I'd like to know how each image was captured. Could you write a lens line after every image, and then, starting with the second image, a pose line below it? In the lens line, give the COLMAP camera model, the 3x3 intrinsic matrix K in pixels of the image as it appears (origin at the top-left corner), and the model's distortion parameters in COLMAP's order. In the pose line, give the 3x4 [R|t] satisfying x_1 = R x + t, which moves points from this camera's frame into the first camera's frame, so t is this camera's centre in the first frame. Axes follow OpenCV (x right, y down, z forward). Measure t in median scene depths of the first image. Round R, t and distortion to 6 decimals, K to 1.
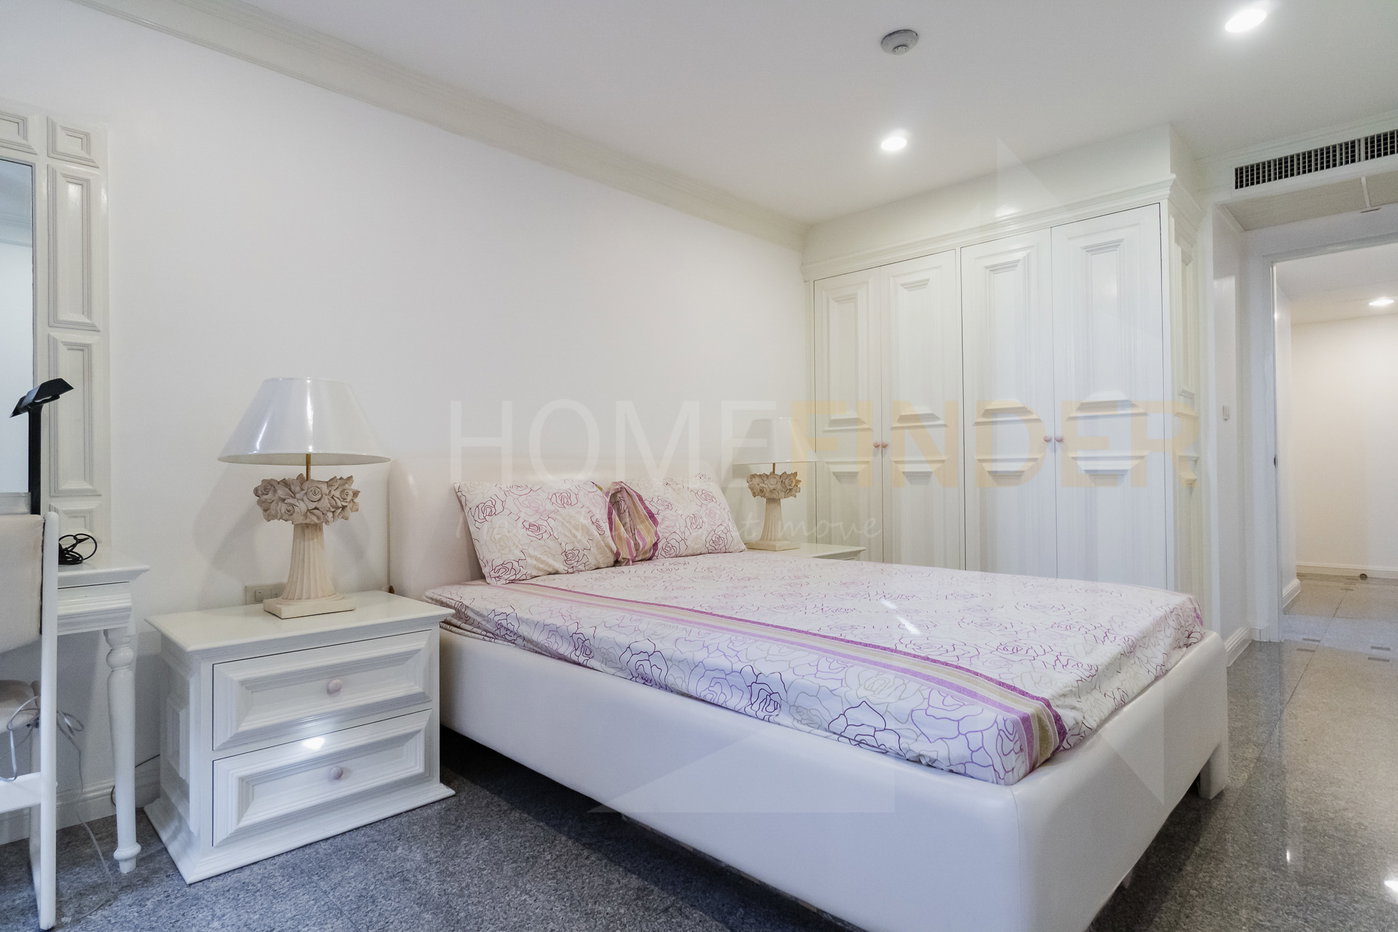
lens RADIAL K [[740.7, 0, 699.0], [0, 740.7, 466.0], [0, 0, 1]] dist [0.000447, 0.000590]
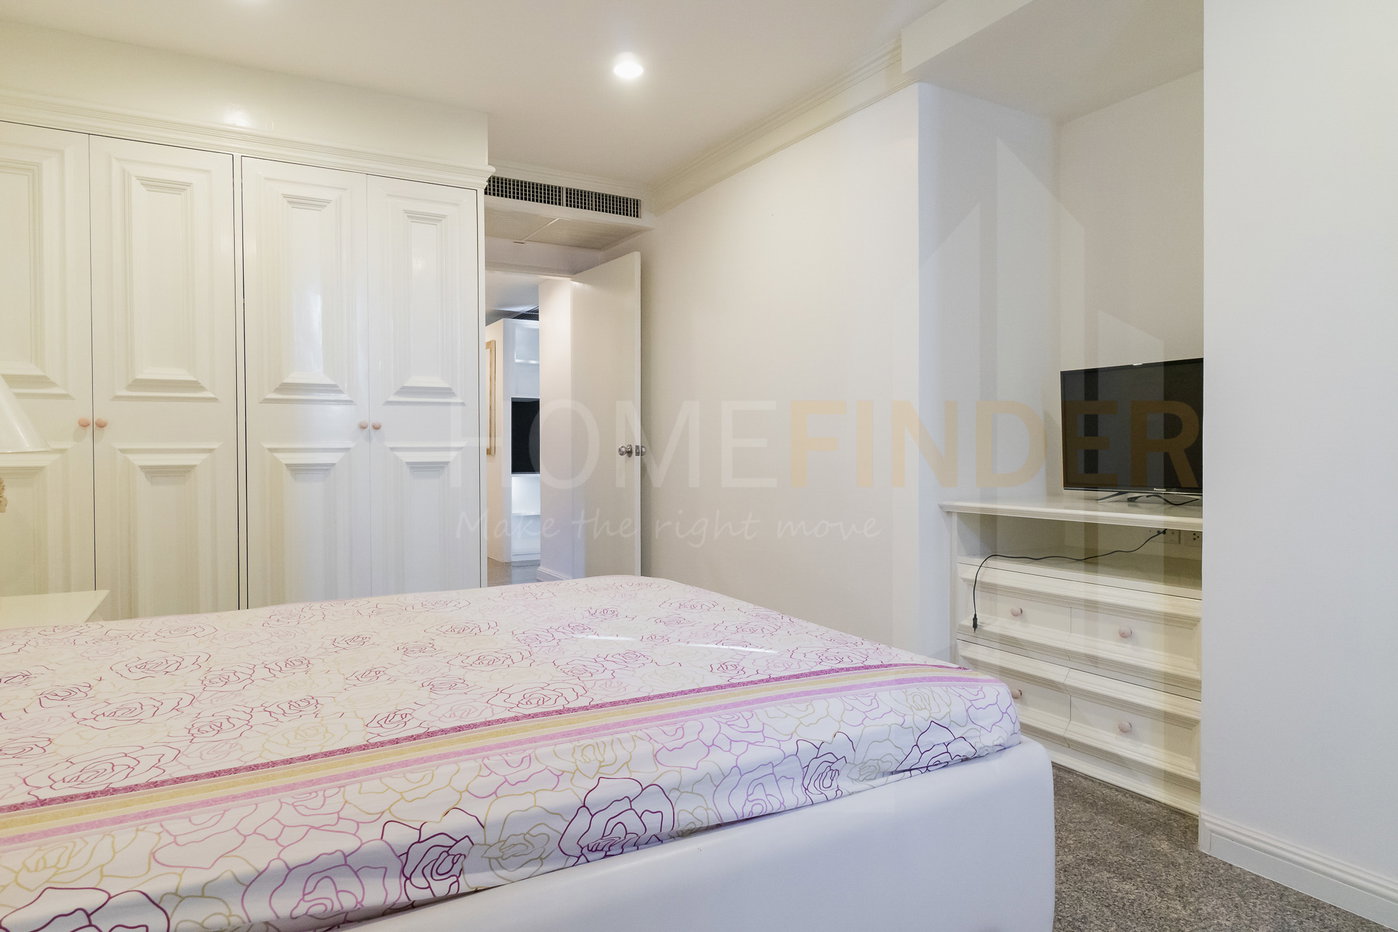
lens RADIAL K [[827.4, 0, 699.0], [0, 827.4, 466.0], [0, 0, 1]] dist [-0.007058, -0.001283]
pose [[0.280816, -0.015162, 0.959642, -0.364228], [-0.007287, 0.999813, 0.017929, -0.011033], [-0.959734, -0.012027, 0.280653, 0.414860]]
